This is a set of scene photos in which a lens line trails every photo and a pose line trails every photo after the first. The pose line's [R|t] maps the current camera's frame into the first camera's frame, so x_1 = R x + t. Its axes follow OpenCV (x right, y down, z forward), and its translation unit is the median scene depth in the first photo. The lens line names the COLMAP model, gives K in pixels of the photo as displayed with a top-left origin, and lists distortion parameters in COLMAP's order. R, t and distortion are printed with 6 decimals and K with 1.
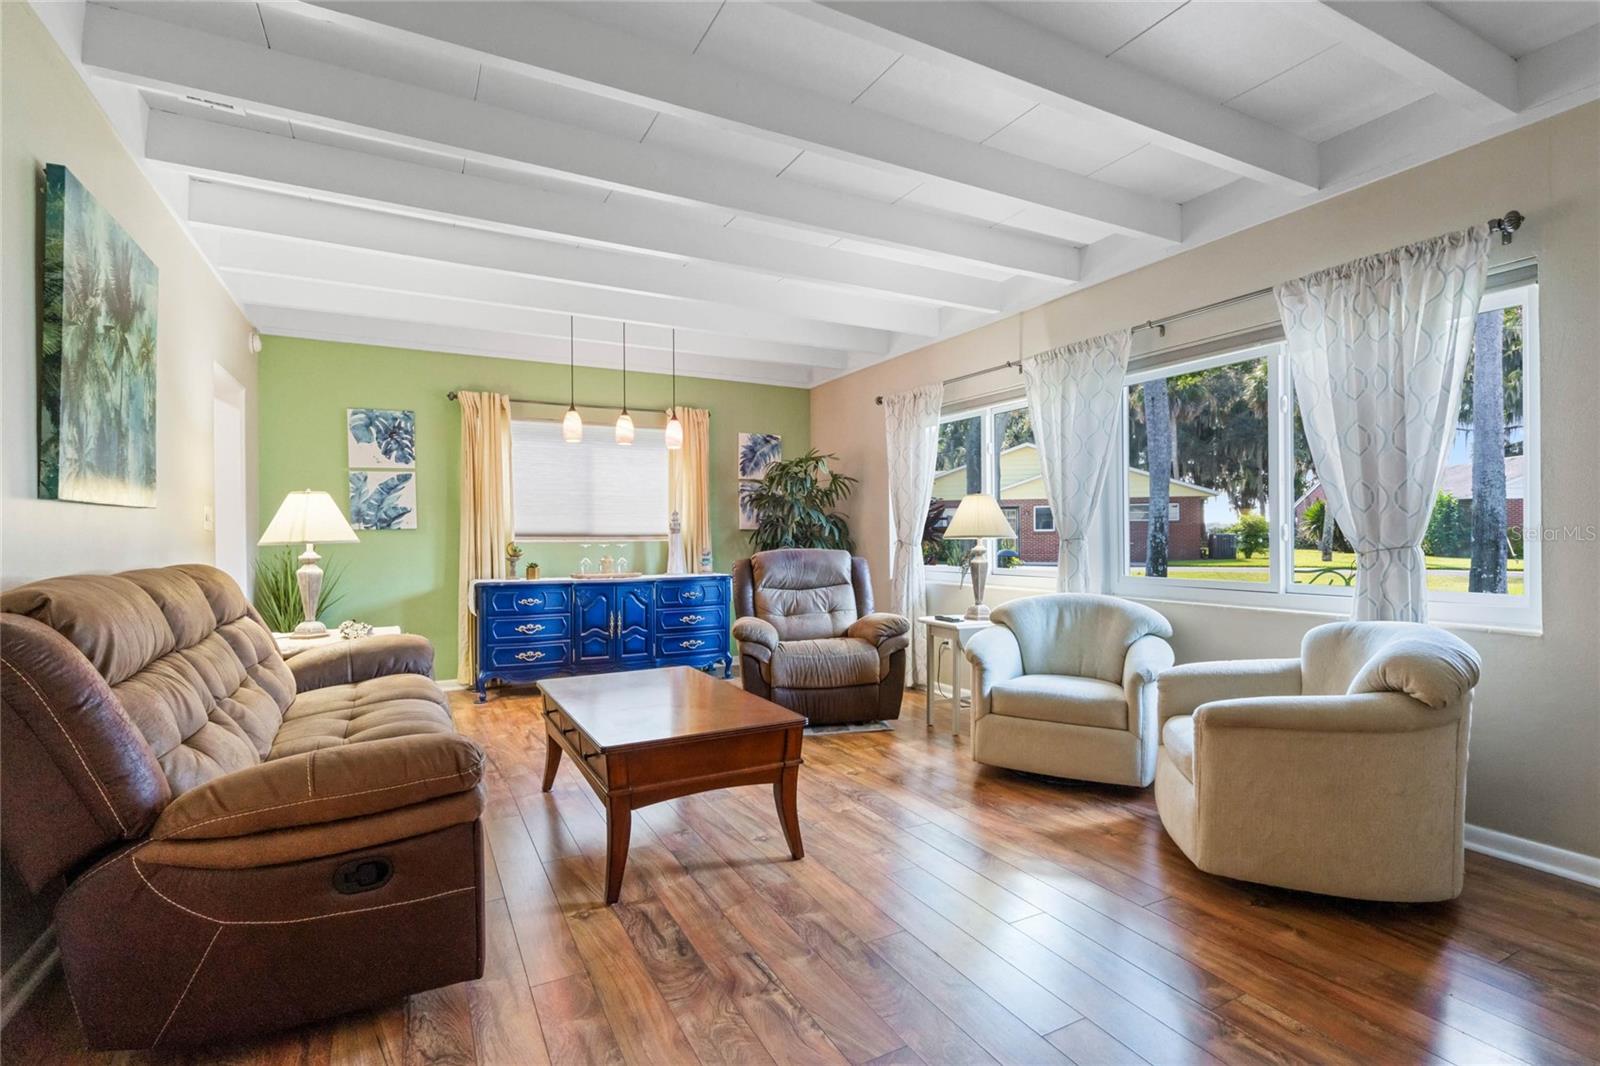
lens RADIAL K [[742.3, 0, 800.0], [0, 742.3, 533.0], [0, 0, 1]] dist [-0.000683, 0.000073]
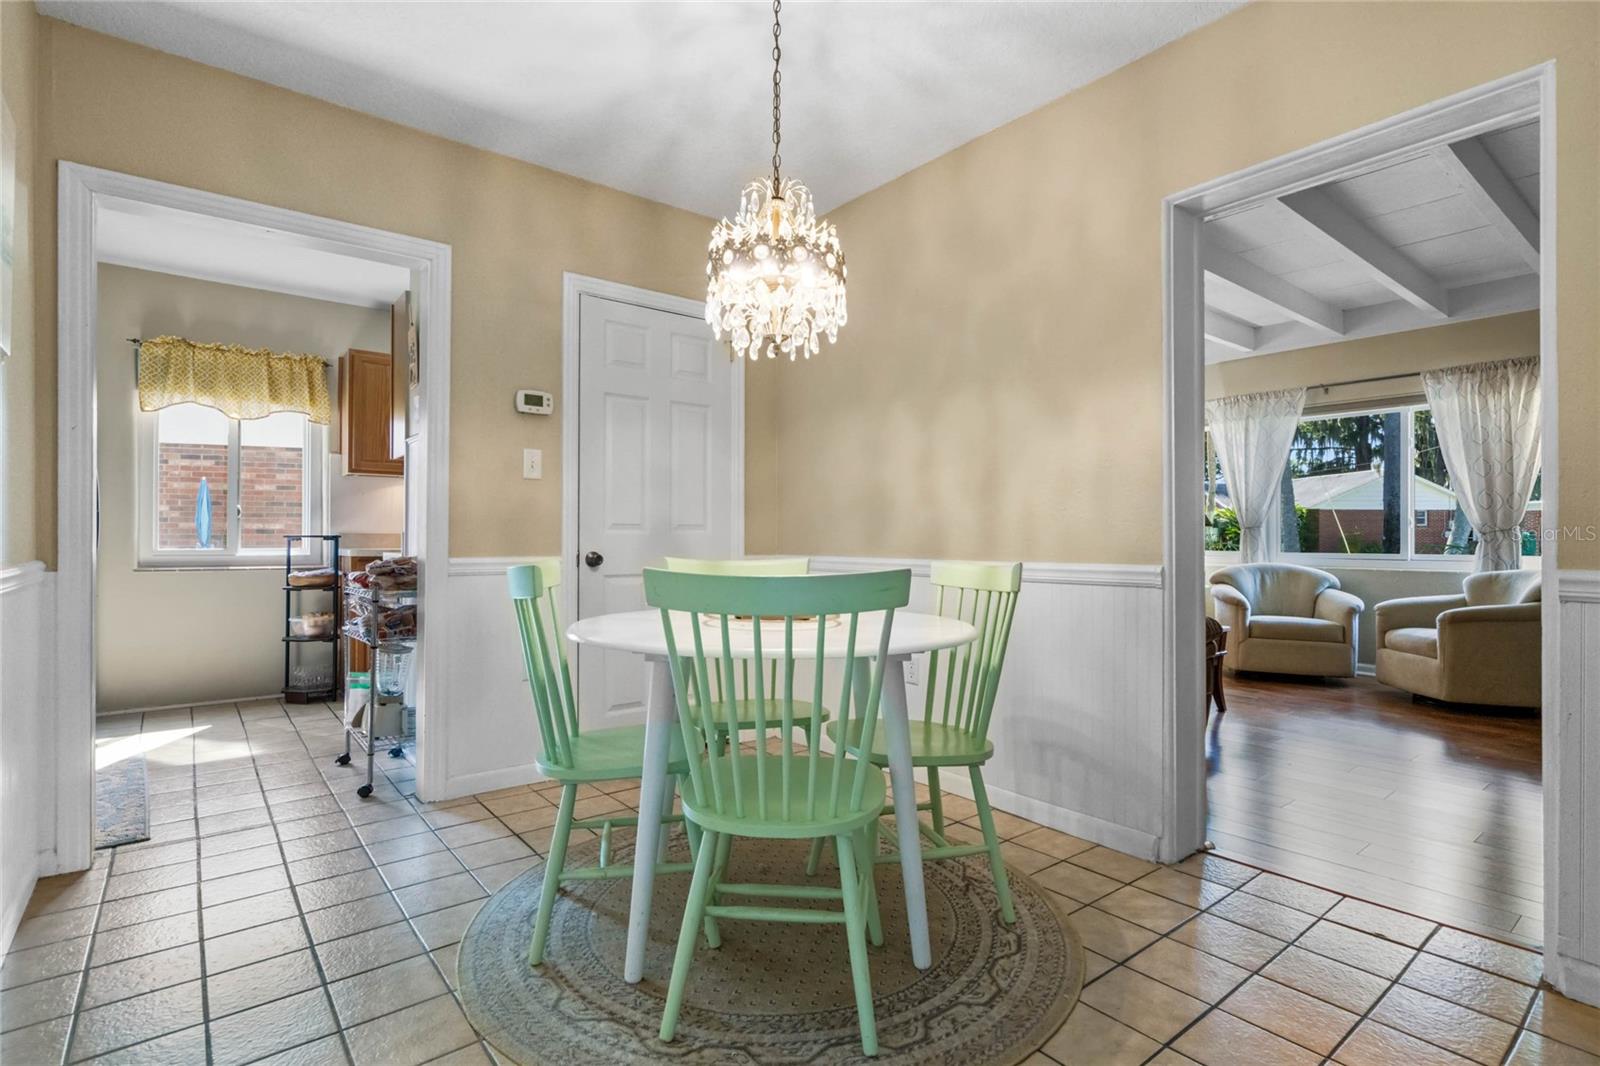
lens RADIAL K [[769.0, 0, 804.4], [0, 769.0, 537.5], [0, 0, 1]] dist [0.000352, 0.000234]
pose [[0.981570, 0.013300, 0.190638, -0.839082], [-0.013385, 0.999910, -0.000843, 0.044119], [-0.190632, -0.001724, 0.981660, -0.339005]]
